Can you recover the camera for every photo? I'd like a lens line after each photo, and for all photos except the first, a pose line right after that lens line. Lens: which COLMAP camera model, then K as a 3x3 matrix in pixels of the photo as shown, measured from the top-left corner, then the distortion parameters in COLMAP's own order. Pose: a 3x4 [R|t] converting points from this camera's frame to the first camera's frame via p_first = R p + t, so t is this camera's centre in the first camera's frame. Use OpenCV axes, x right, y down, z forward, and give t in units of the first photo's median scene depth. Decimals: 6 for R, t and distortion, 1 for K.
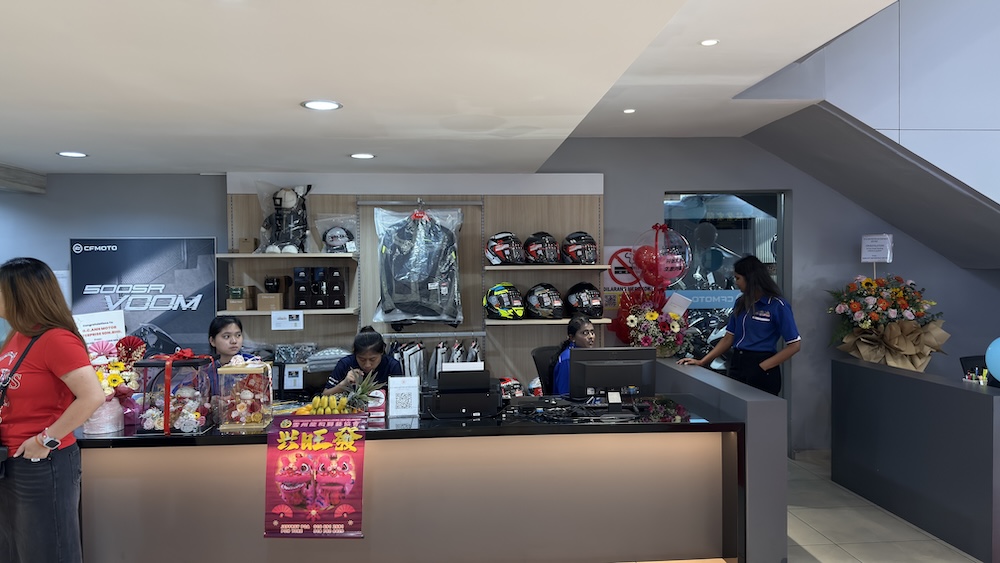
lens RADIAL K [[709.9, 0, 496.9], [0, 709.9, 284.4], [0, 0, 1]] dist [0.026794, -0.038196]
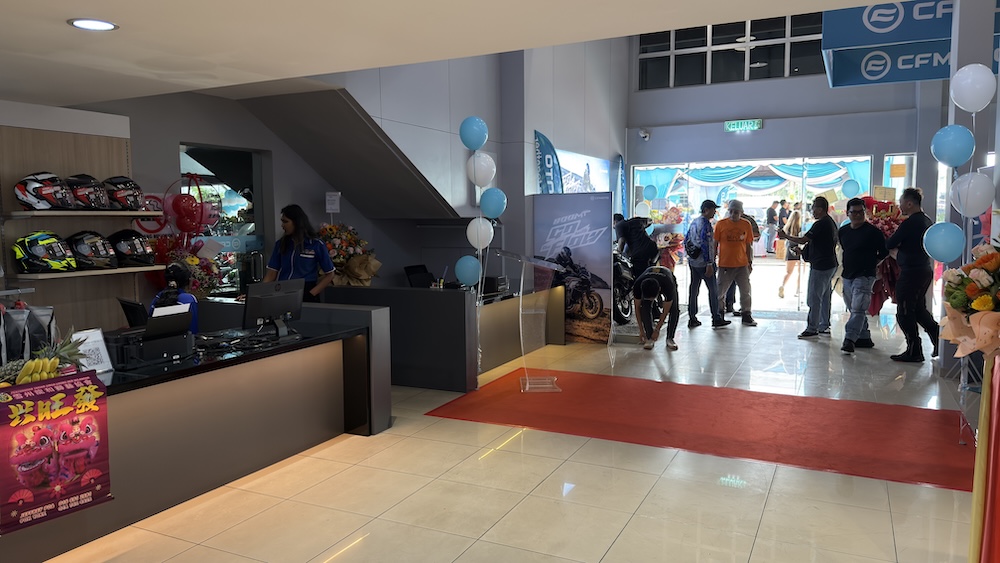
lens RADIAL K [[709.9, 0, 526.4], [0, 709.9, 279.6], [0, 0, 1]] dist [0.026794, -0.038196]
pose [[0.512593, -0.071941, 0.855613, -0.691471], [0.022103, 0.997259, 0.070609, 0.013825], [-0.858347, -0.017282, 0.512778, 0.056159]]
